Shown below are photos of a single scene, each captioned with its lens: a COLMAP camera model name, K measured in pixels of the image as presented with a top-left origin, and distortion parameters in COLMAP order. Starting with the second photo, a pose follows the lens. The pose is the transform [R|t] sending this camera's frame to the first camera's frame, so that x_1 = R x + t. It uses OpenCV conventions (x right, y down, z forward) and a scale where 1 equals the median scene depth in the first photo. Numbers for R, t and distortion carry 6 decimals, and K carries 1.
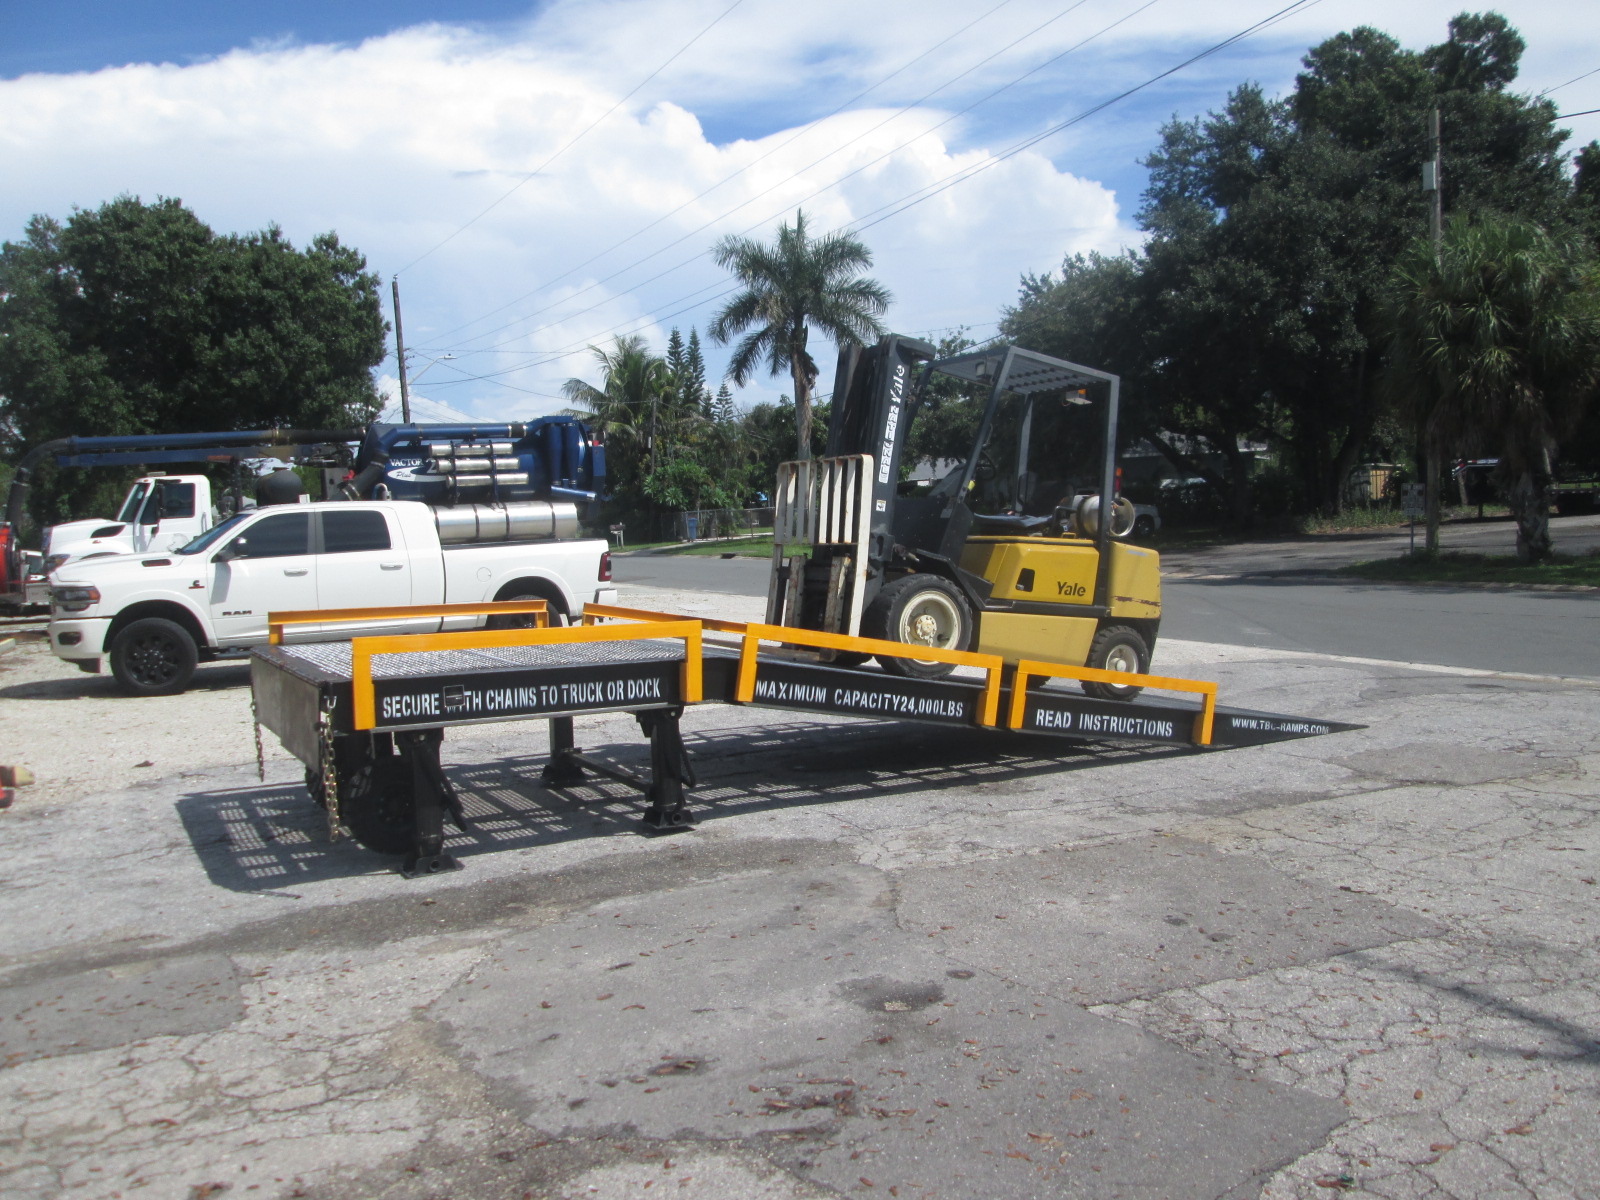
lens RADIAL K [[1281.5, 0, 850.9], [0, 1281.5, 563.1], [0, 0, 1]] dist [-0.120836, 0.129096]
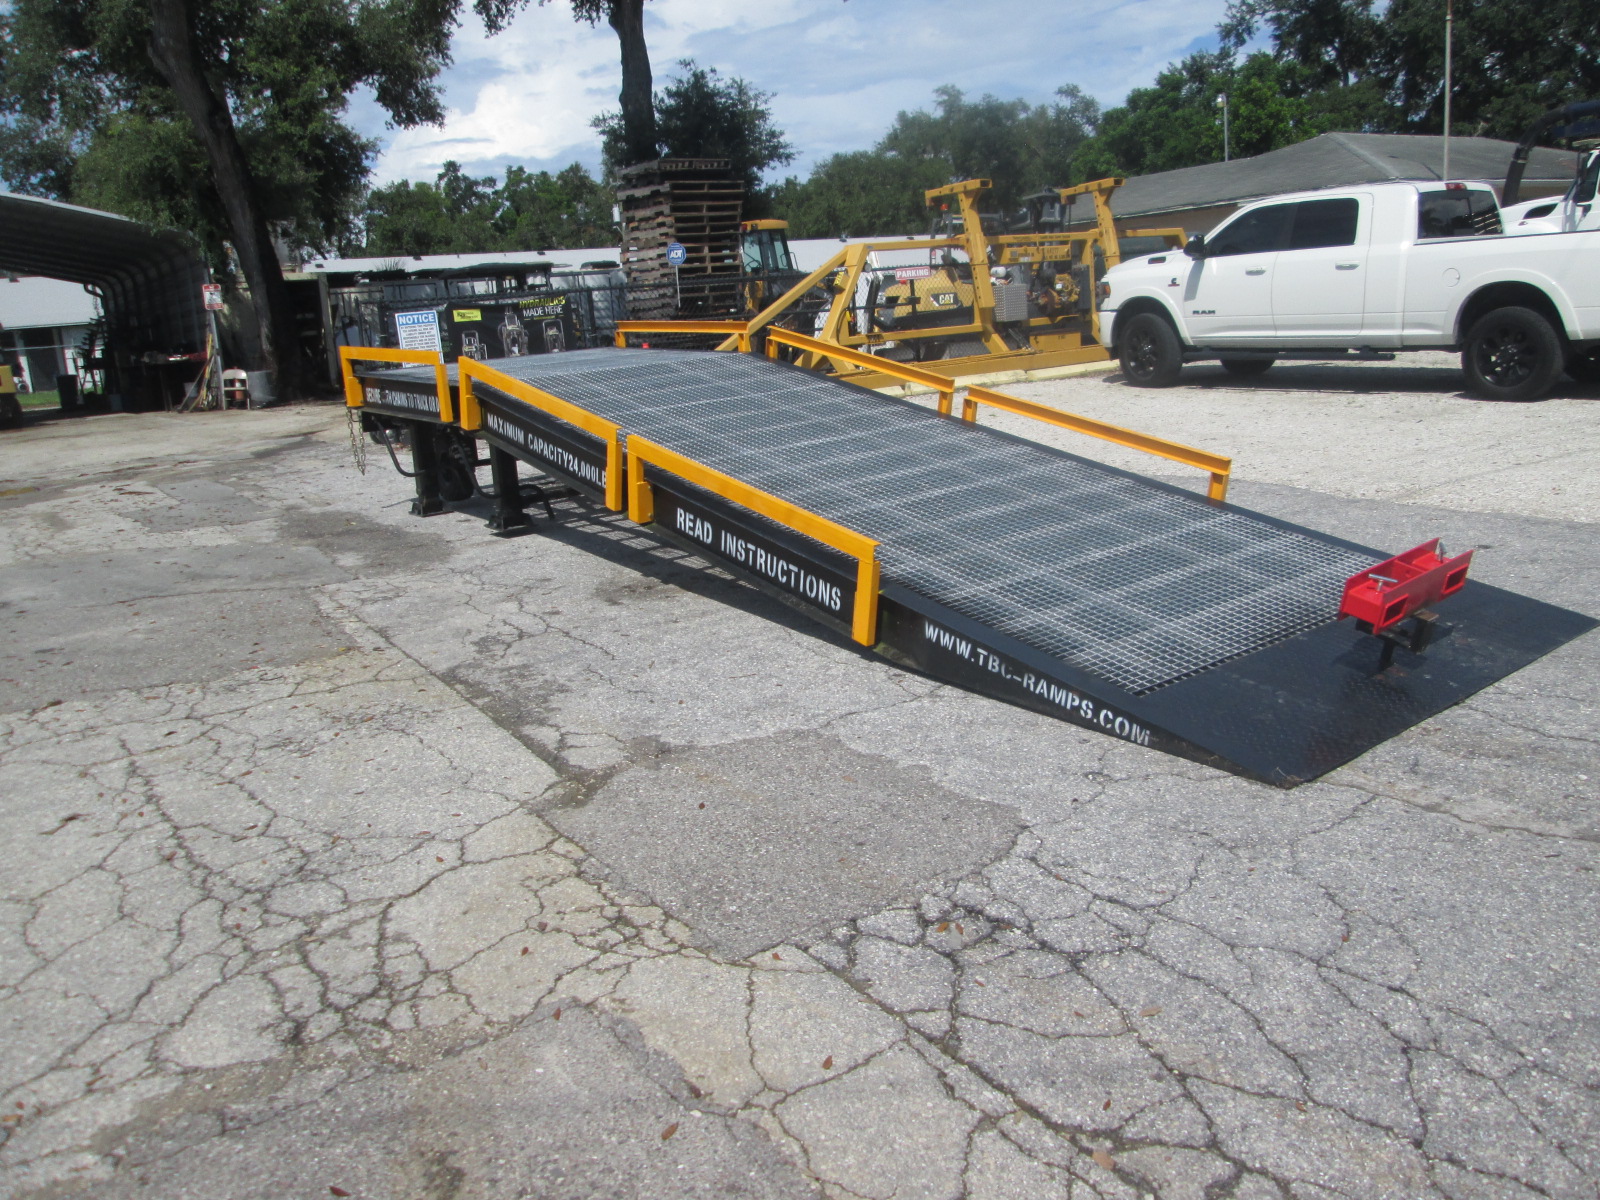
lens RADIAL K [[1341.2, 0, 797.7], [0, 1341.2, 541.2], [0, 0, 1]] dist [-0.058727, 0.019805]
pose [[0.093117, 0.215145, -0.972133, 0.291767], [0.024910, 0.975566, 0.218291, -0.011570], [0.995344, -0.044542, 0.085483, 0.316246]]
